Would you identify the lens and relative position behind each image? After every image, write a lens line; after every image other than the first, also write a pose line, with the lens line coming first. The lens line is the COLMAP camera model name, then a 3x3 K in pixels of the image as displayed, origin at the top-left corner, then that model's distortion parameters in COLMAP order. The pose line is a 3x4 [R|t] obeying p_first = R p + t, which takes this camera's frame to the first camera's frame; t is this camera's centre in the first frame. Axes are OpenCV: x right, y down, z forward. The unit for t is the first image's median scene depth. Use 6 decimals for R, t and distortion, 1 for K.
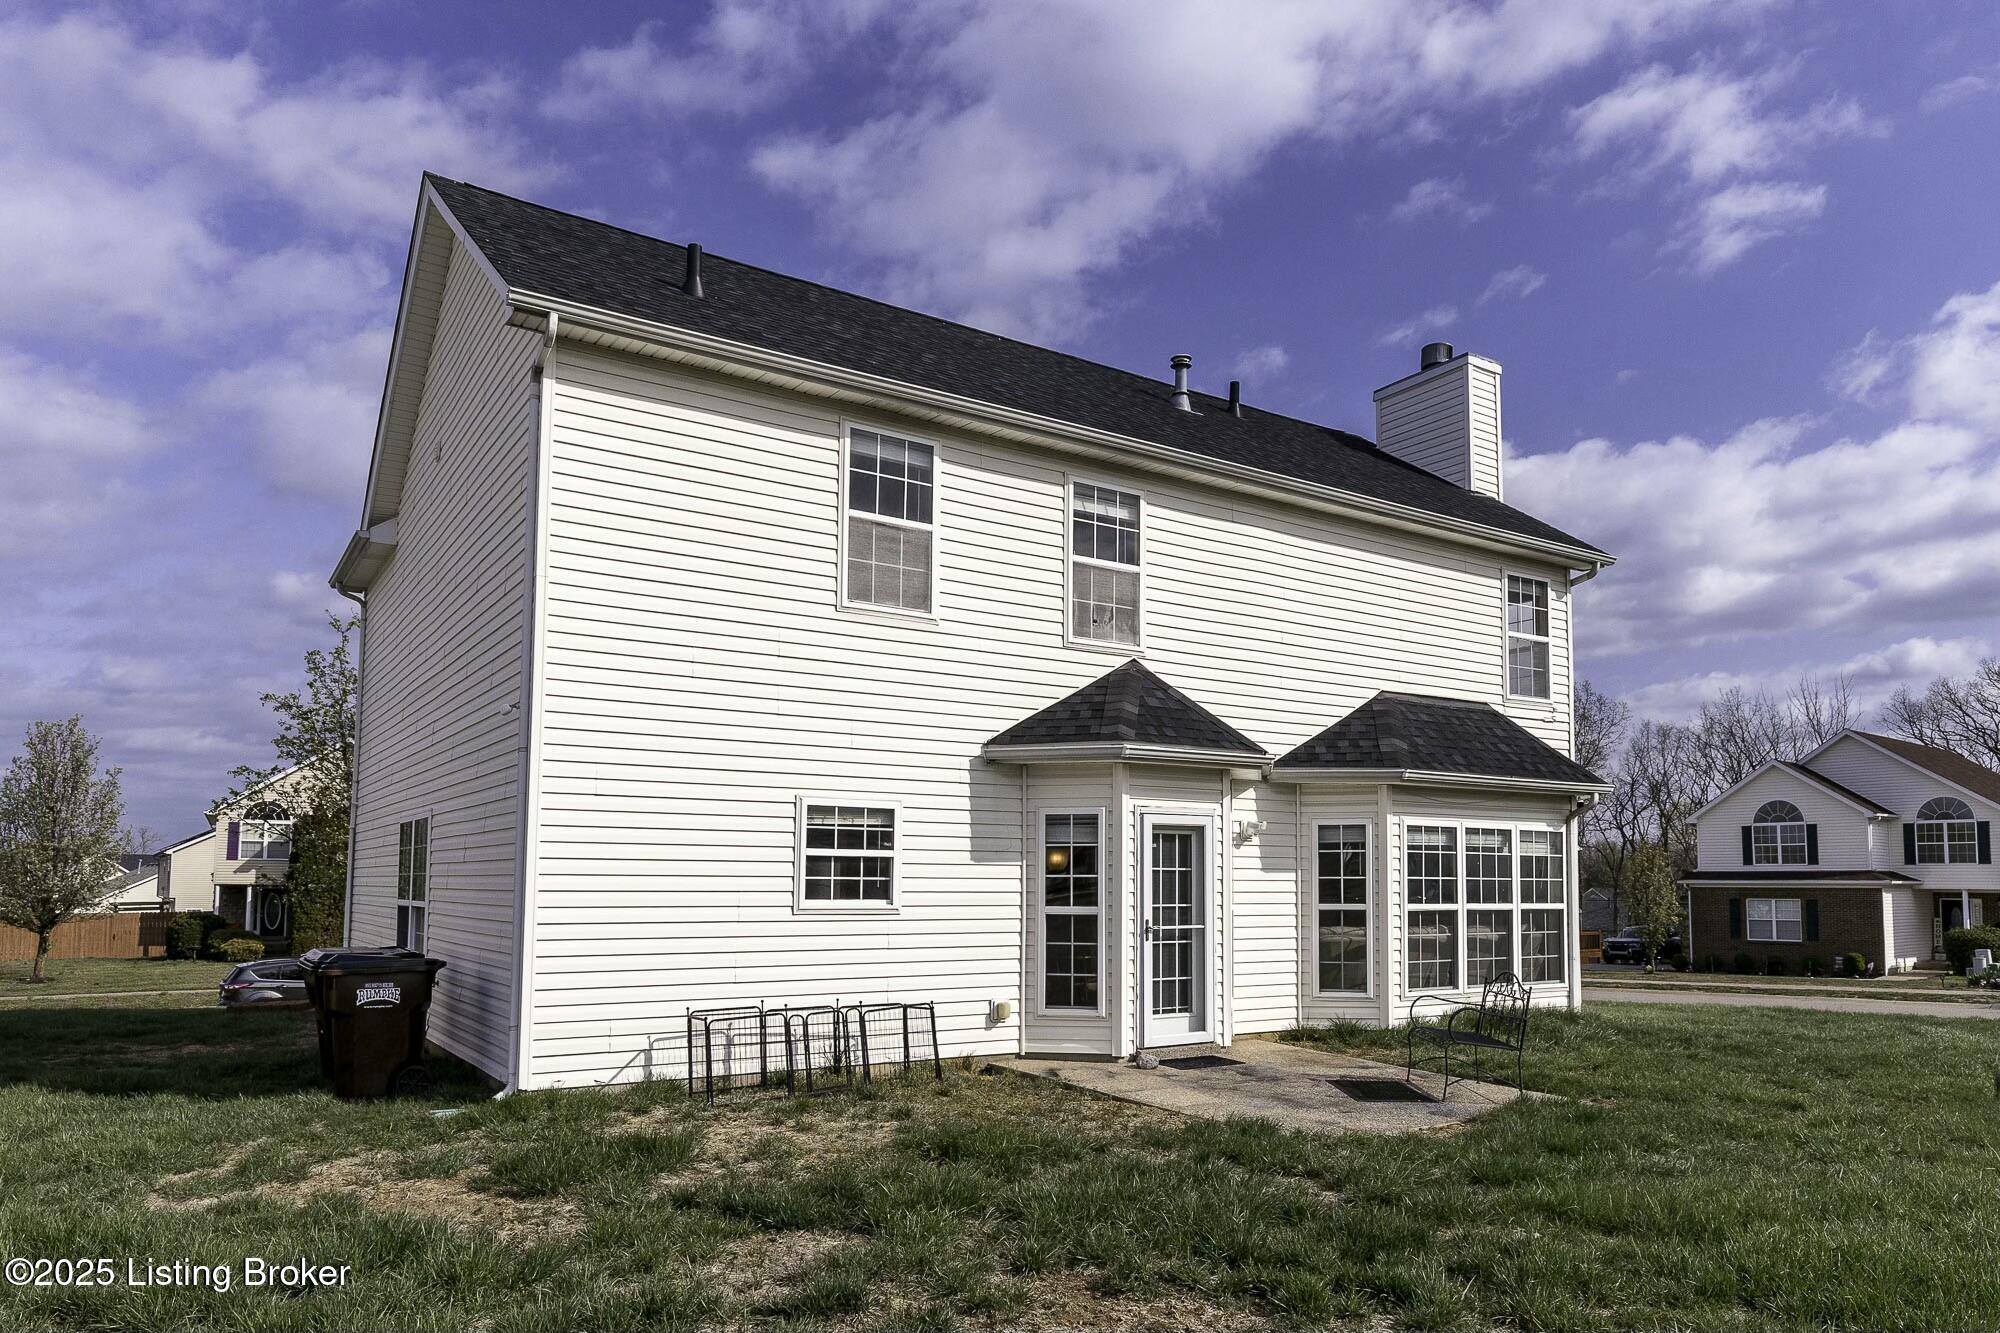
lens RADIAL K [[1298.8, 0, 1011.6], [0, 1298.8, 837.9], [0, 0, 1]] dist [0.003229, 0.000328]
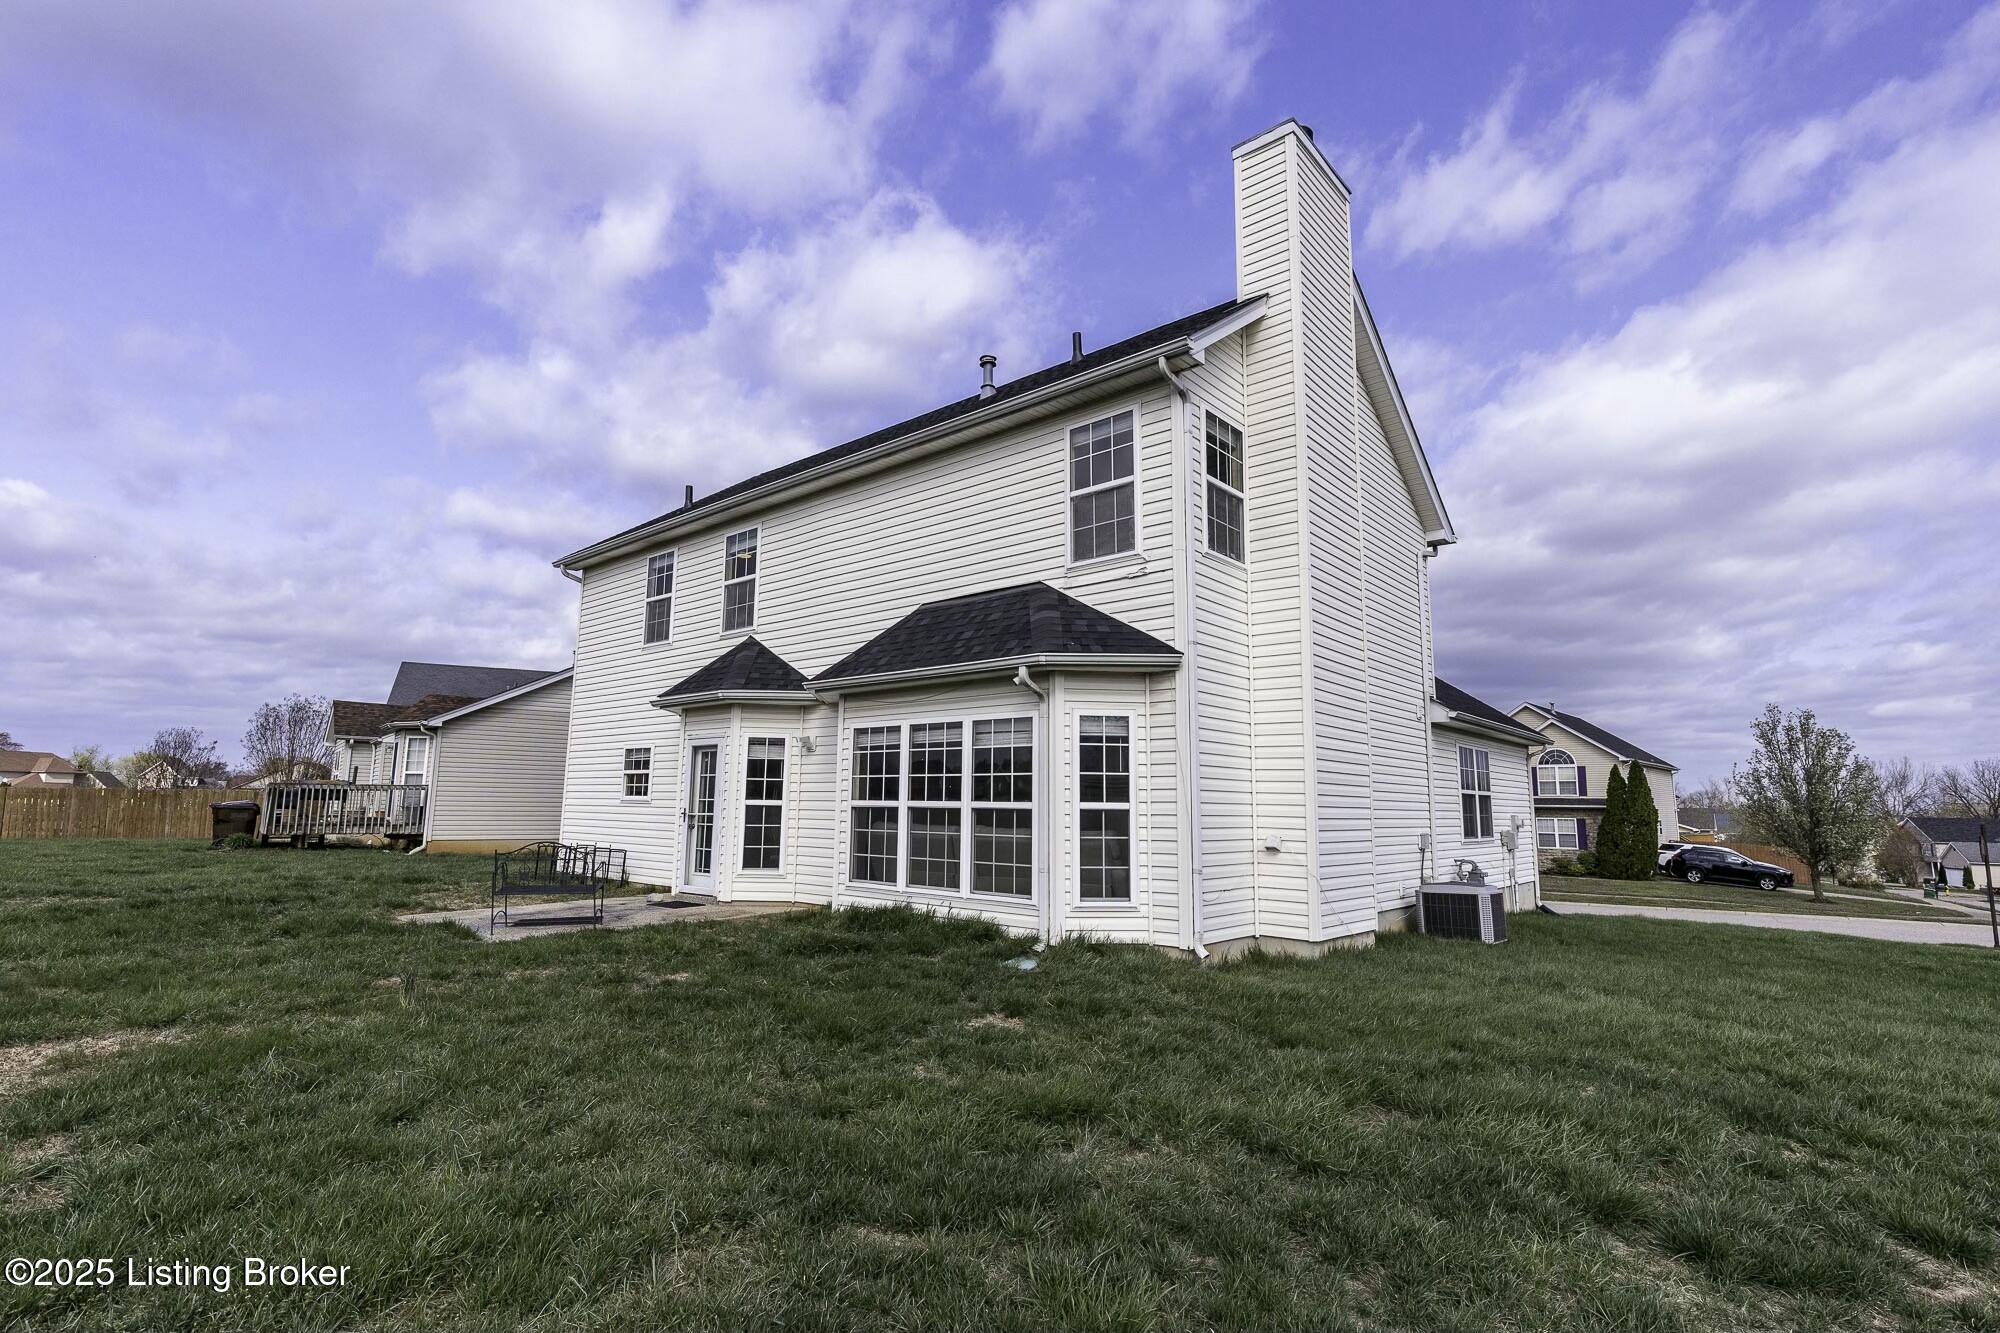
lens RADIAL K [[938.0, 0, 979.9], [0, 938.0, 662.1], [0, 0, 1]] dist [0.005017, 0.001015]
pose [[0.269678, -0.136005, -0.953298, 1.200589], [0.040676, 0.990701, -0.129835, 0.045350], [0.962091, -0.003762, 0.272703, 0.957583]]
